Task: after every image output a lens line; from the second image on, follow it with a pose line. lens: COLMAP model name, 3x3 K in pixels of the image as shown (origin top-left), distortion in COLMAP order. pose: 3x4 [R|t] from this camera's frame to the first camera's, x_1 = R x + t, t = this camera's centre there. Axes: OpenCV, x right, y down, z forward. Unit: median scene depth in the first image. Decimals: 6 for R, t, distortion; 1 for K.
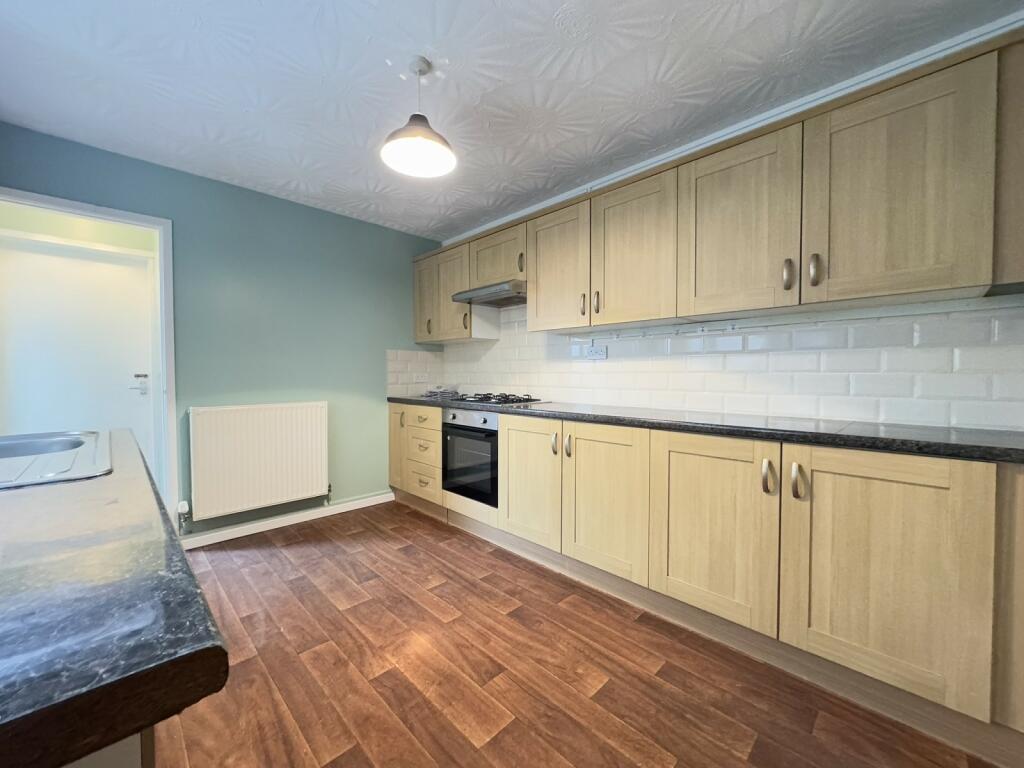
lens RADIAL K [[408.9, 0, 511.8], [0, 408.9, 384.0], [0, 0, 1]] dist [-0.002209, 0.000575]
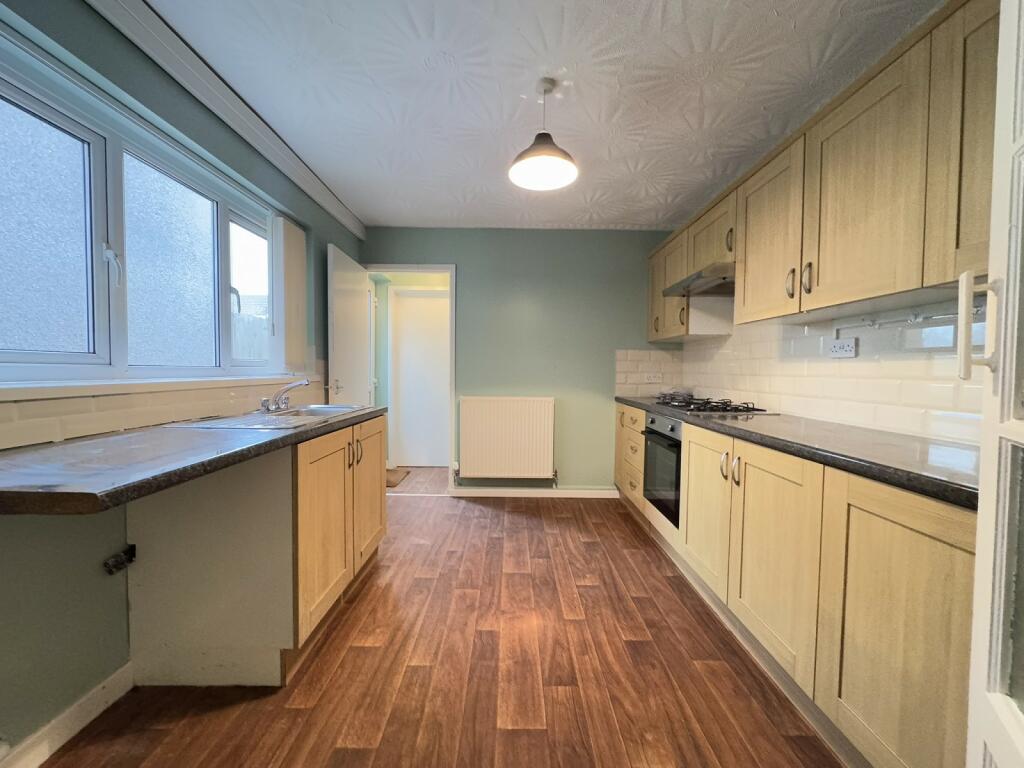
lens RADIAL K [[408.9, 0, 510.1], [0, 408.9, 383.4], [0, 0, 1]] dist [-0.002209, 0.000575]
pose [[0.707511, 0.032350, -0.705962, 0.341351], [-0.030060, 0.999425, 0.015672, -0.013210], [0.706063, 0.010133, 0.708077, 0.132236]]
